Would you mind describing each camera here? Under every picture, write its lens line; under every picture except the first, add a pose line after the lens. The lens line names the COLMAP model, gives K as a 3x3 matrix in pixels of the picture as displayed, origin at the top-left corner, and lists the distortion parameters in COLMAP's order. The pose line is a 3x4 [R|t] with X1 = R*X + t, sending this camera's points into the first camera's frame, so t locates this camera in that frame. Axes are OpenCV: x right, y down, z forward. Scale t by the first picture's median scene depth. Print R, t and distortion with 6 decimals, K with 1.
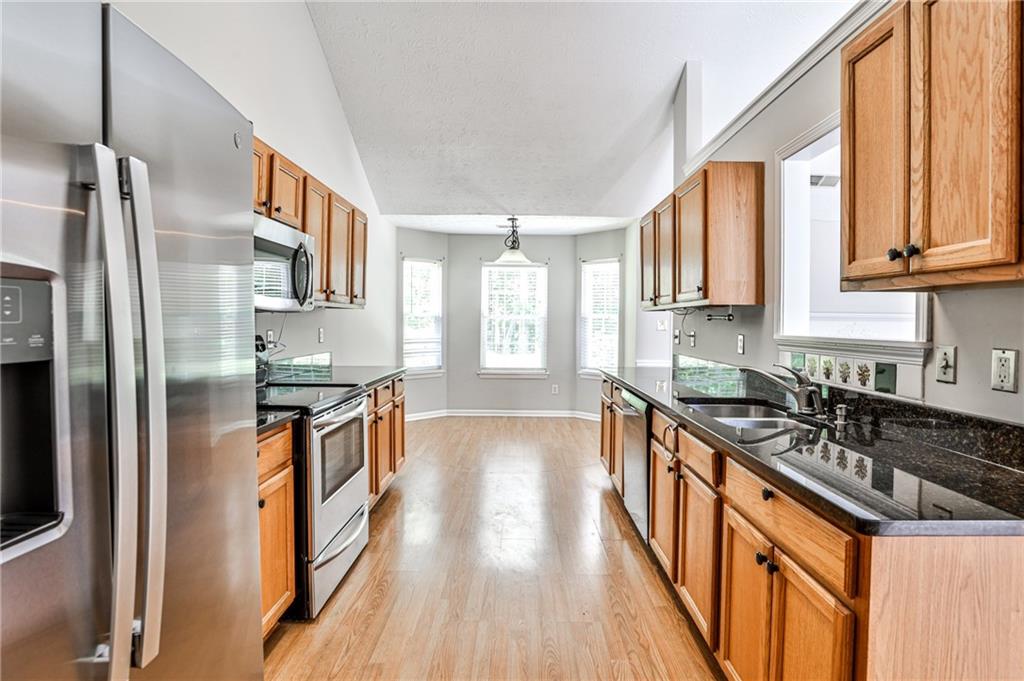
lens RADIAL K [[509.1, 0, 496.7], [0, 509.1, 324.5], [0, 0, 1]] dist [-0.043703, 0.005979]
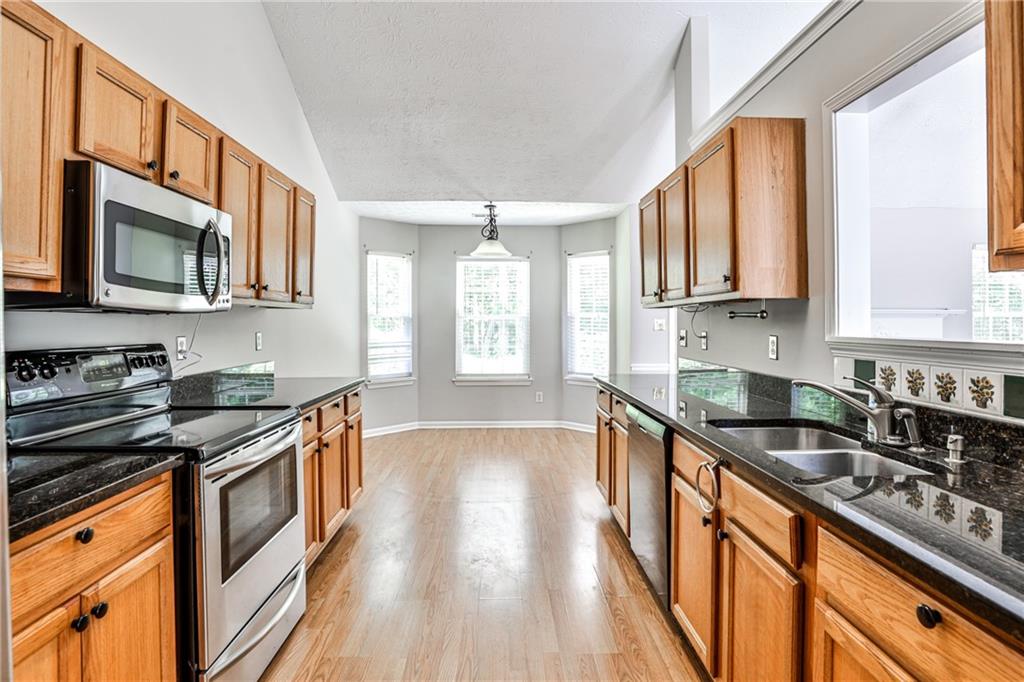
lens RADIAL K [[509.1, 0, 499.8], [0, 509.1, 319.2], [0, 0, 1]] dist [-0.043703, 0.005979]
pose [[0.998879, -0.009616, 0.046344, 0.008857], [0.010117, 0.999893, -0.010596, -0.001820], [-0.046237, 0.011053, 0.998869, 0.195650]]
